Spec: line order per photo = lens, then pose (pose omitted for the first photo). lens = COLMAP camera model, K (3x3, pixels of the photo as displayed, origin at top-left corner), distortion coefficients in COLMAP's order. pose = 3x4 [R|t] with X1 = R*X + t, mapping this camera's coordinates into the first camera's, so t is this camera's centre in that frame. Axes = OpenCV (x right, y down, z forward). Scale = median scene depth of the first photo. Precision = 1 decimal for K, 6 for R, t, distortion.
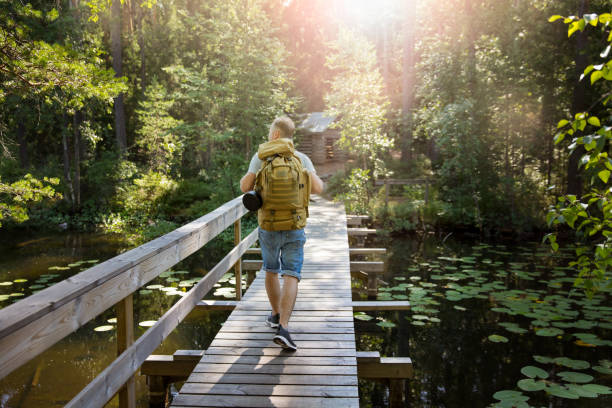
lens RADIAL K [[571.6, 0, 303.4], [0, 571.6, 202.3], [0, 0, 1]] dist [-0.000002, 0.018145]
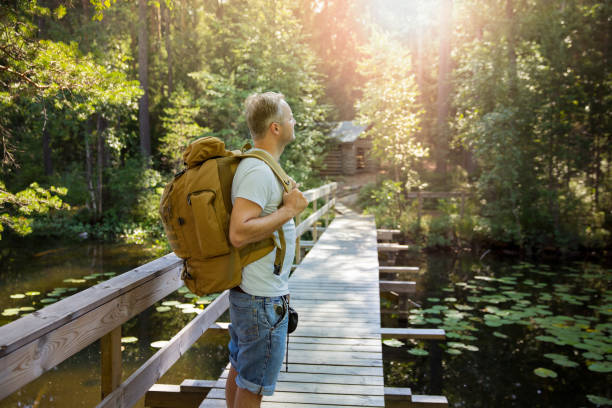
lens RADIAL K [[580.6, 0, 306.0], [0, 580.6, 204.0], [0, 0, 1]] dist [0.005445, 0.021519]
pose [[0.998754, 0.013818, -0.047952, 0.003886], [-0.014547, 0.999784, -0.014874, -0.003217], [0.047736, 0.015553, 0.998739, 0.034254]]
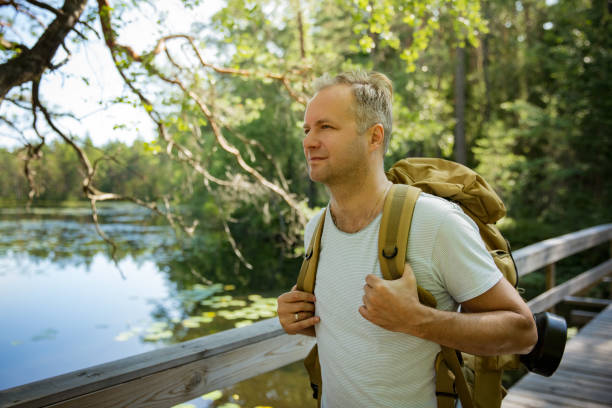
lens RADIAL K [[571.6, 0, 303.4], [0, 571.6, 202.3], [0, 0, 1]] dist [-0.000002, 0.018145]
pose [[0.824395, 0.003015, -0.566006, 0.034317], [-0.042130, 0.997539, -0.056049, 0.000389], [0.564444, 0.070053, 0.822493, 0.017865]]
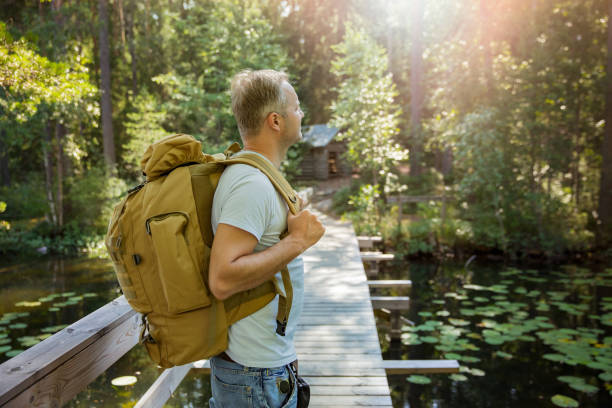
lens RADIAL K [[571.6, 0, 303.4], [0, 571.6, 202.3], [0, 0, 1]] dist [-0.000002, 0.018145]
pose [[0.999966, -0.007724, 0.002820, -0.009806], [0.007793, 0.999650, -0.025288, -0.009411], [-0.002624, 0.025309, 0.999676, 0.099027]]
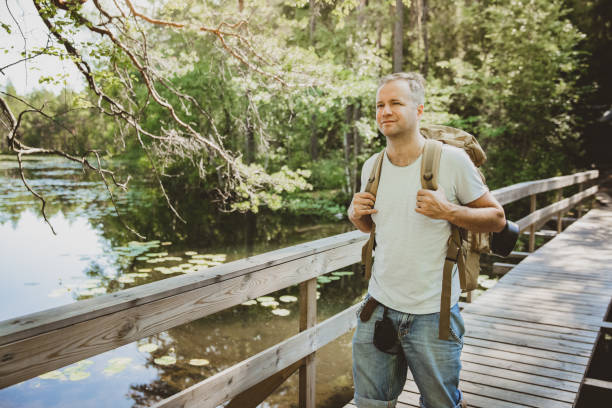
lens RADIAL K [[580.6, 0, 306.0], [0, 580.6, 204.0], [0, 0, 1]] dist [0.005445, 0.021519]
pose [[0.879529, 0.048309, -0.473386, 0.045496], [-0.044550, 0.998823, 0.019157, 0.000347], [0.473754, 0.004240, 0.880647, 0.008912]]
